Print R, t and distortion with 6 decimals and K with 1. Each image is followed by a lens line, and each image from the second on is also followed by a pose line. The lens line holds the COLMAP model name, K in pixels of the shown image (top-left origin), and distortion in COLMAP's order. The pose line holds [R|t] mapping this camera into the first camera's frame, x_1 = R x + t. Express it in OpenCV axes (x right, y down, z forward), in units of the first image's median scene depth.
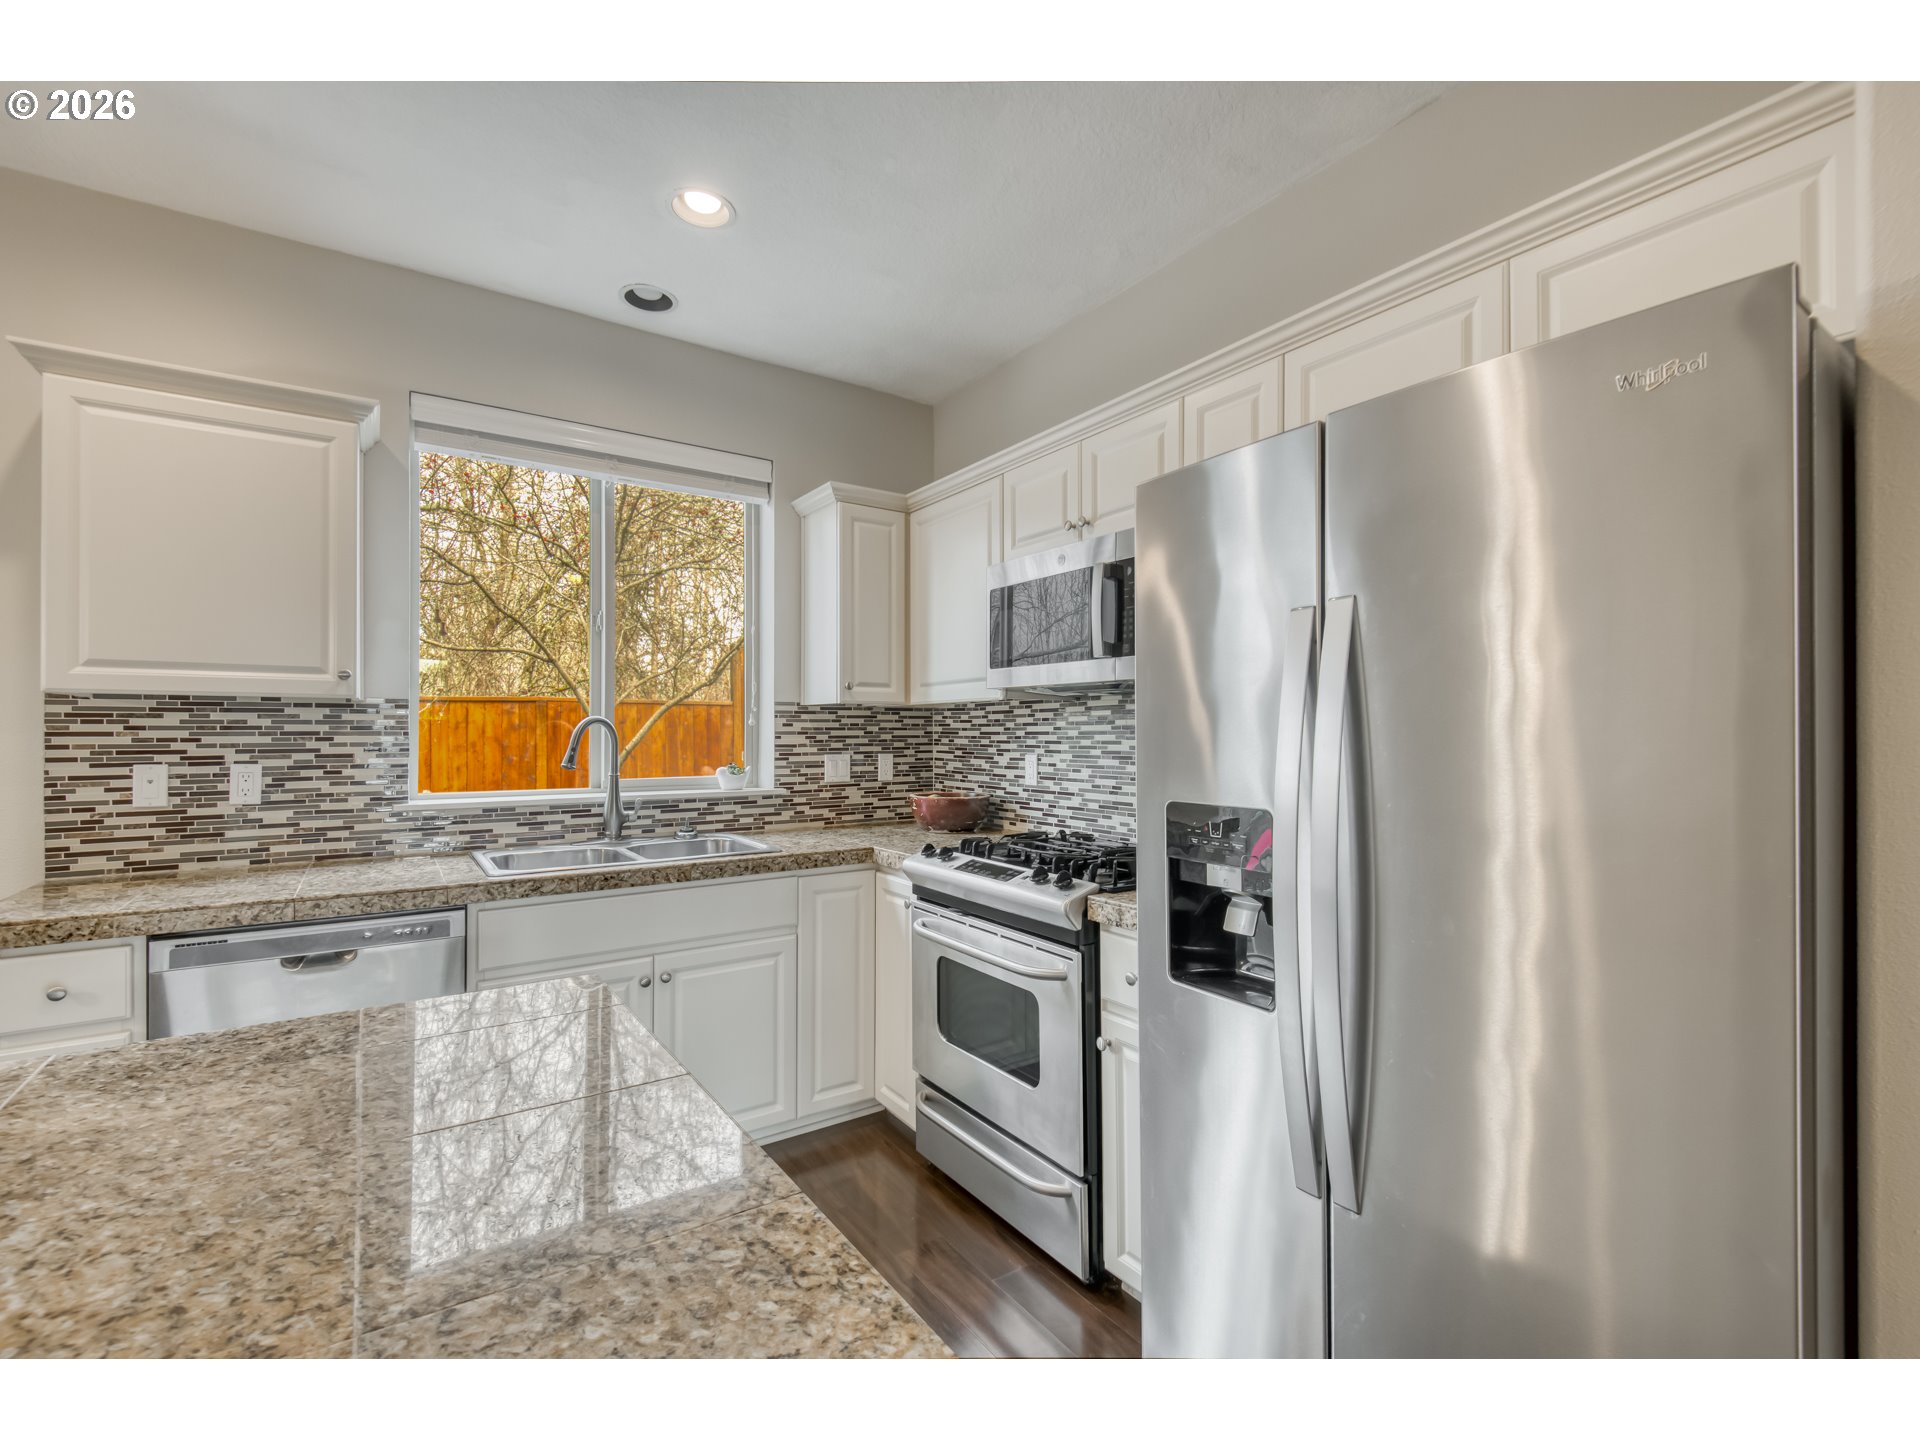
lens RADIAL K [[876.9, 0, 946.4], [0, 876.9, 724.2], [0, 0, 1]] dist [0.004943, -0.001347]
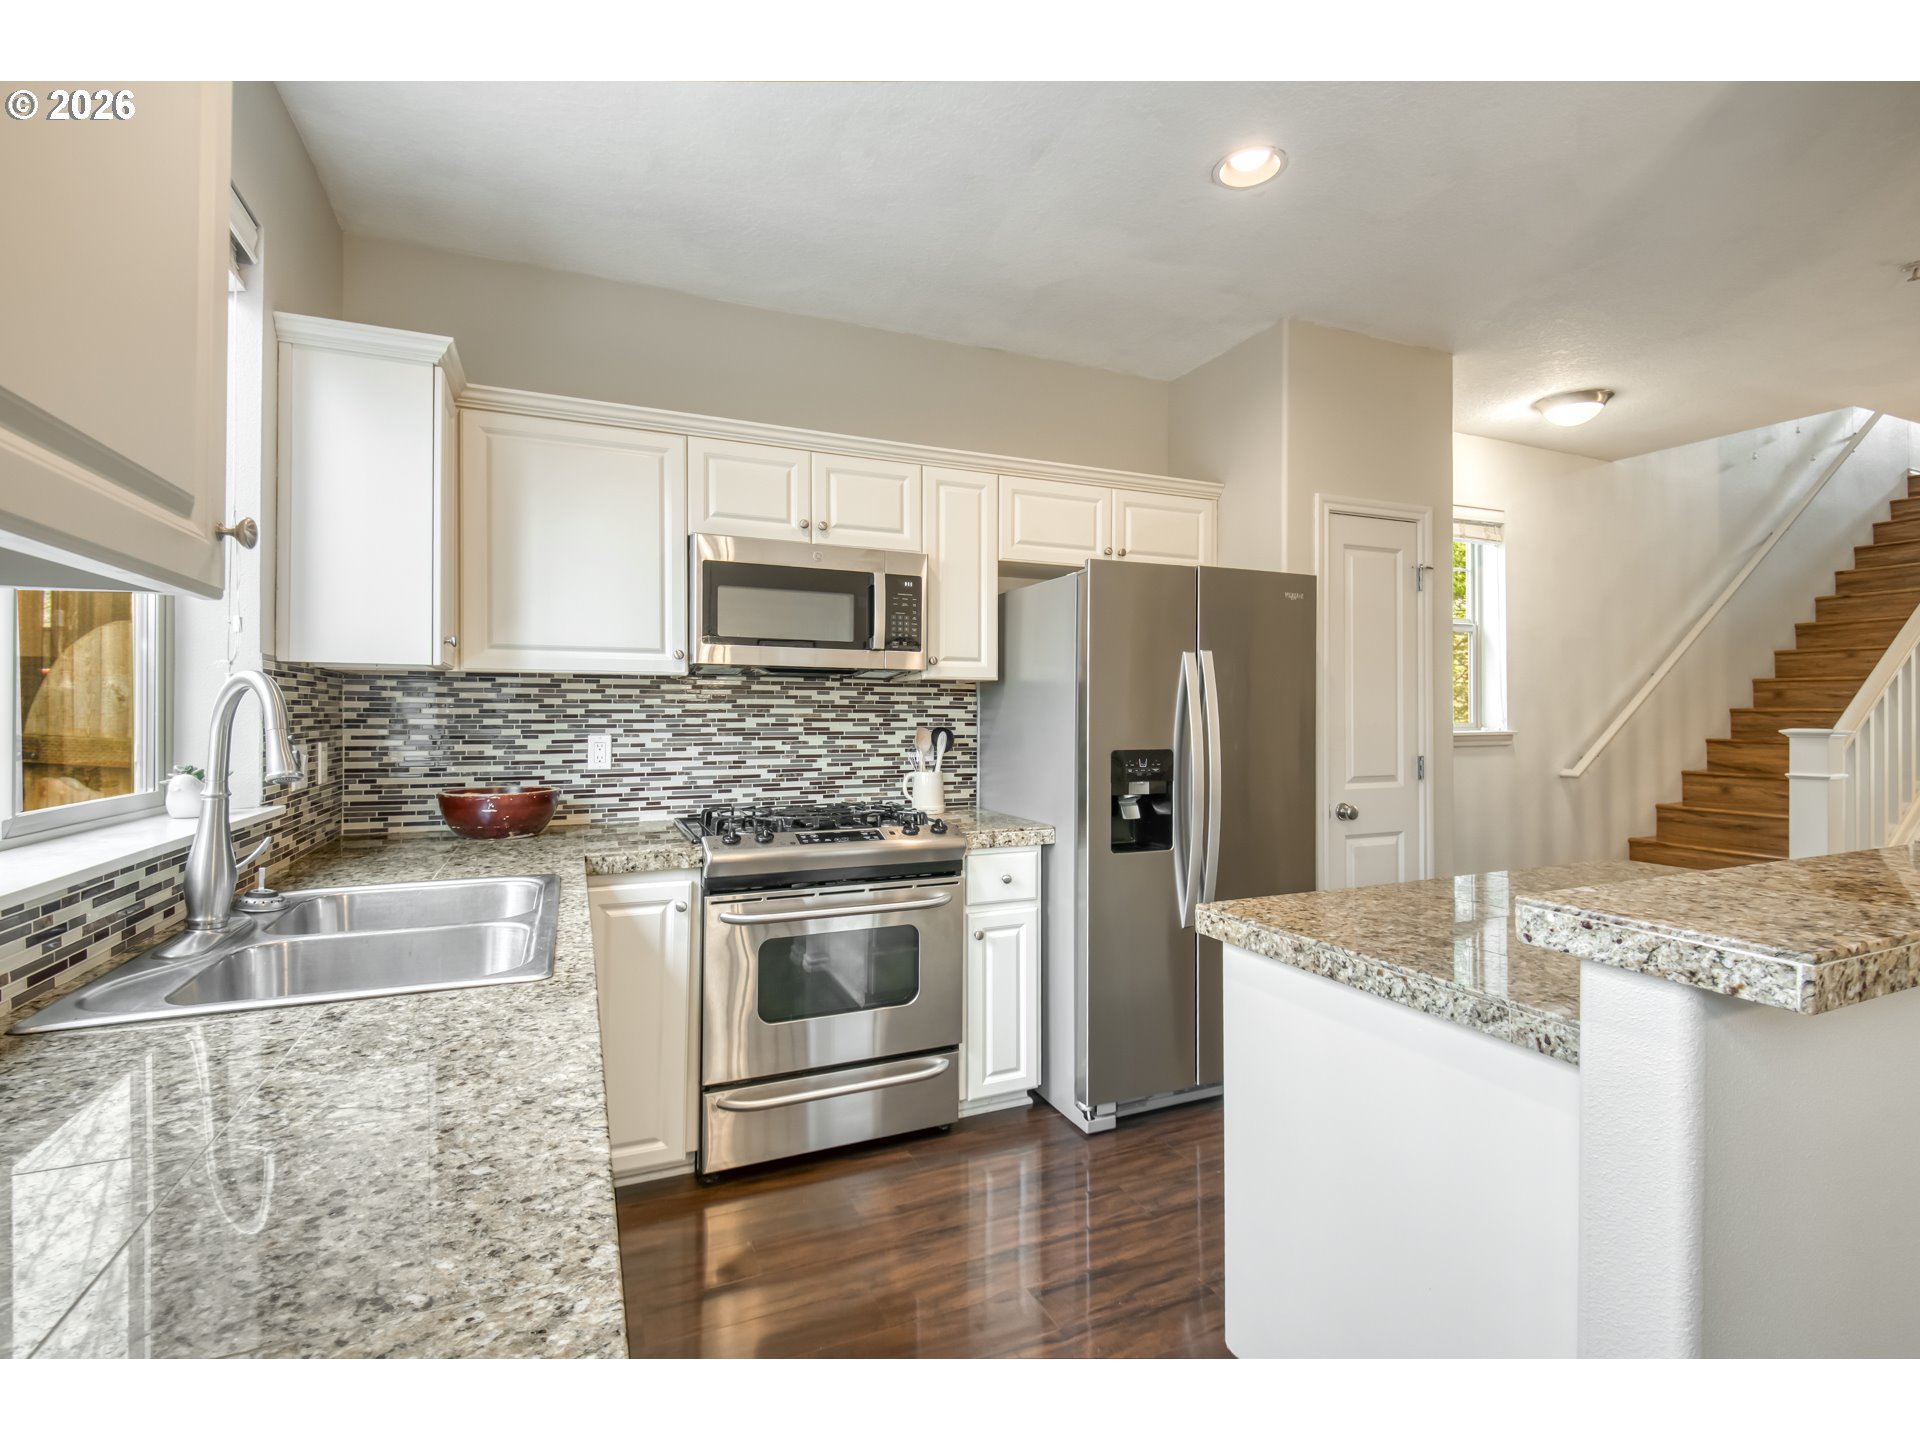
lens RADIAL K [[876.9, 0, 949.7], [0, 876.9, 719.7], [0, 0, 1]] dist [0.004943, -0.001347]
pose [[0.166359, 0.005362, 0.986051, -0.743393], [-0.005772, 0.999973, -0.004464, 0.021615], [-0.986048, -0.004948, 0.166385, 0.518057]]
